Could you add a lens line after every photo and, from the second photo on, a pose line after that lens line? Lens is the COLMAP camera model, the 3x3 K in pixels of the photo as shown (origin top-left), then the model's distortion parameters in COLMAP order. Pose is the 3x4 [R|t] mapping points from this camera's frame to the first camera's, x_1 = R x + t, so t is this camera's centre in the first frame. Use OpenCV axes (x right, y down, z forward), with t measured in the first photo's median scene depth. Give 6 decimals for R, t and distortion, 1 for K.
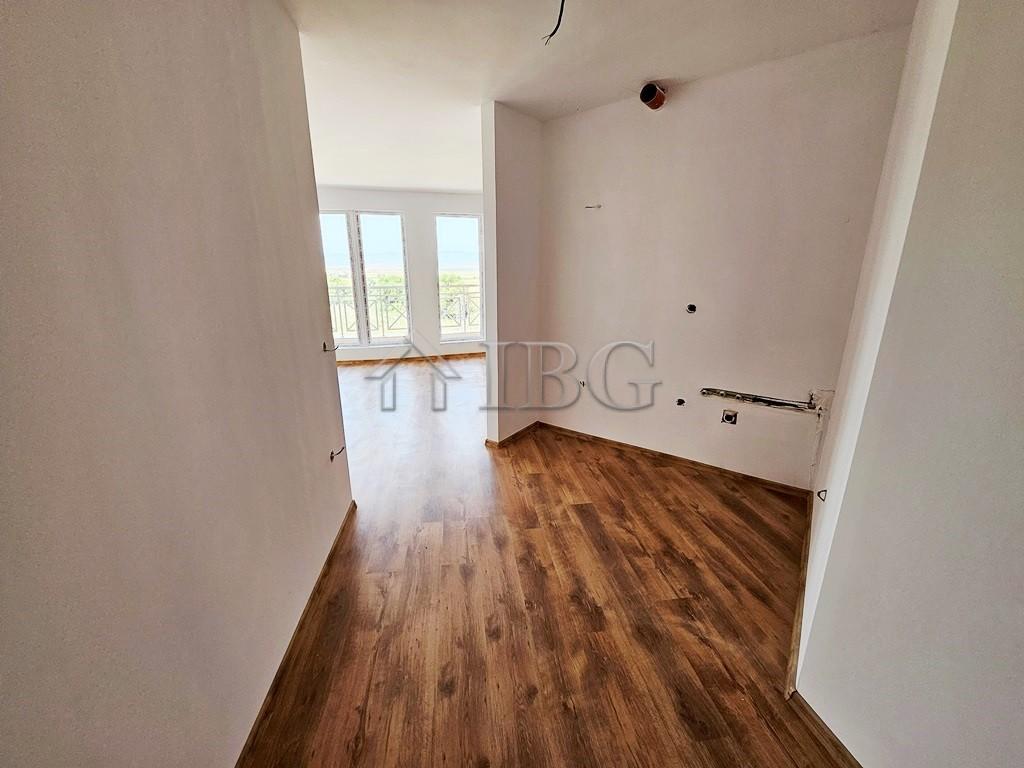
lens RADIAL K [[404.2, 0, 504.8], [0, 404.2, 380.6], [0, 0, 1]] dist [-0.001803, -0.000175]
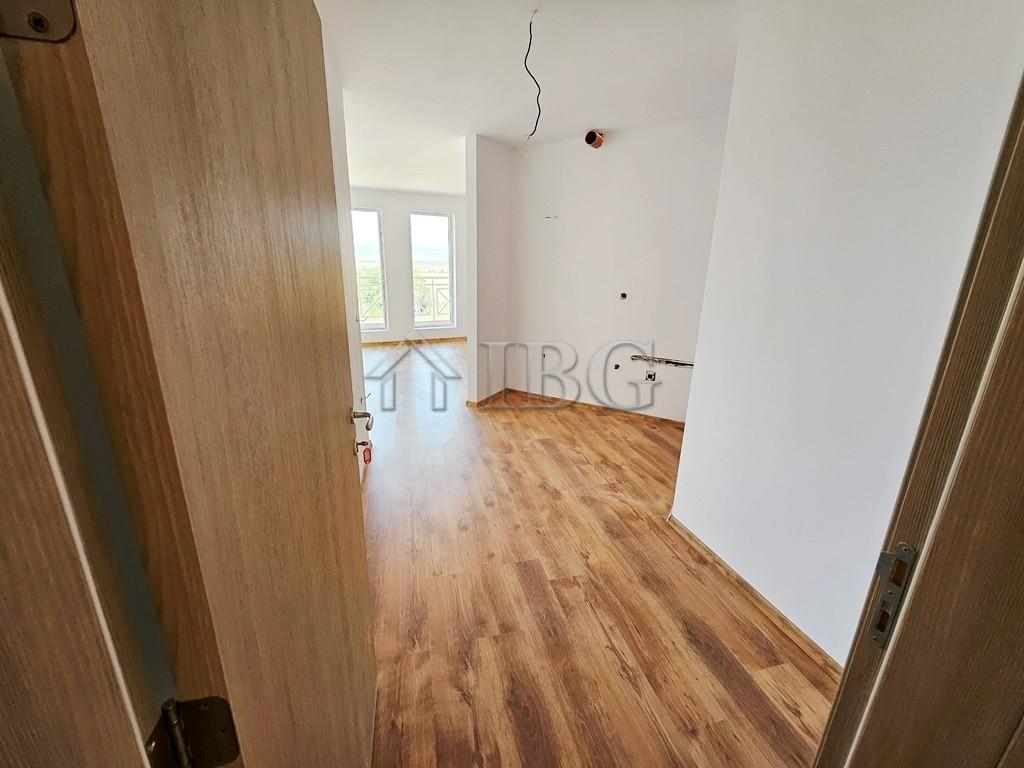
lens RADIAL K [[404.2, 0, 504.8], [0, 404.2, 380.6], [0, 0, 1]] dist [-0.001803, -0.000175]
pose [[0.994430, -0.008532, 0.105053, -0.088239], [0.007335, 0.999904, 0.011776, 0.102738], [-0.105144, -0.010940, 0.994397, -0.356427]]
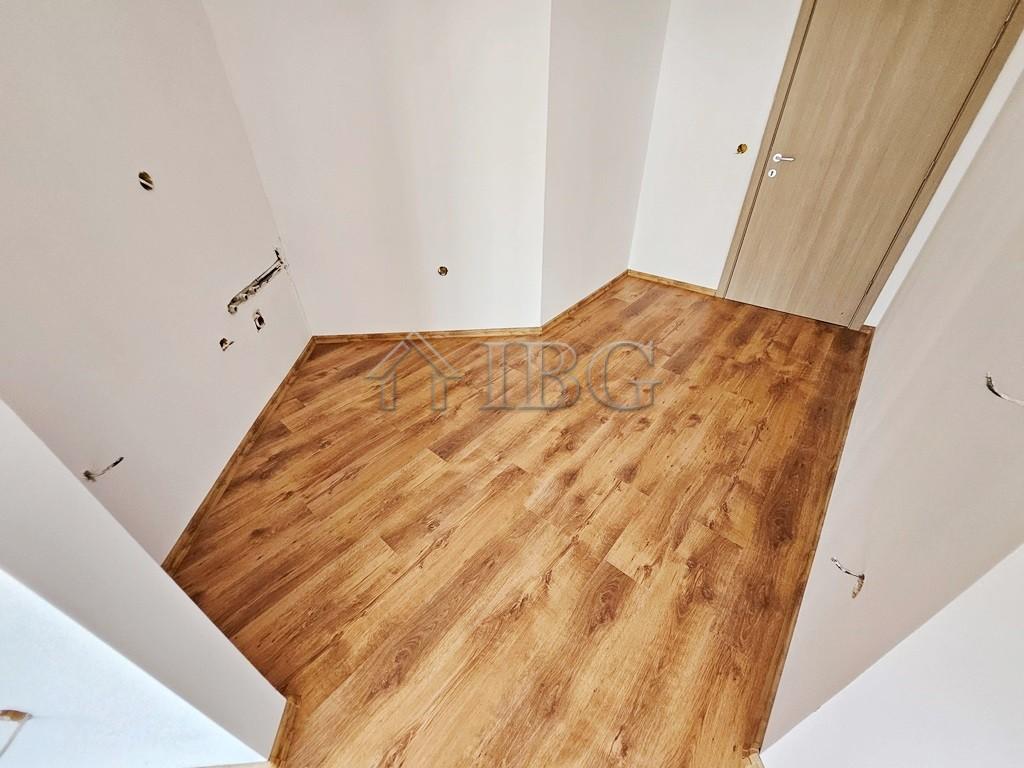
lens RADIAL K [[405.3, 0, 503.7], [0, 405.3, 377.6], [0, 0, 1]] dist [0.001236, -0.003629]
pose [[-0.664351, -0.413368, 0.622708, -0.329691], [0.216487, 0.691006, 0.689670, -0.313512], [-0.715382, 0.592991, -0.369581, 1.202579]]
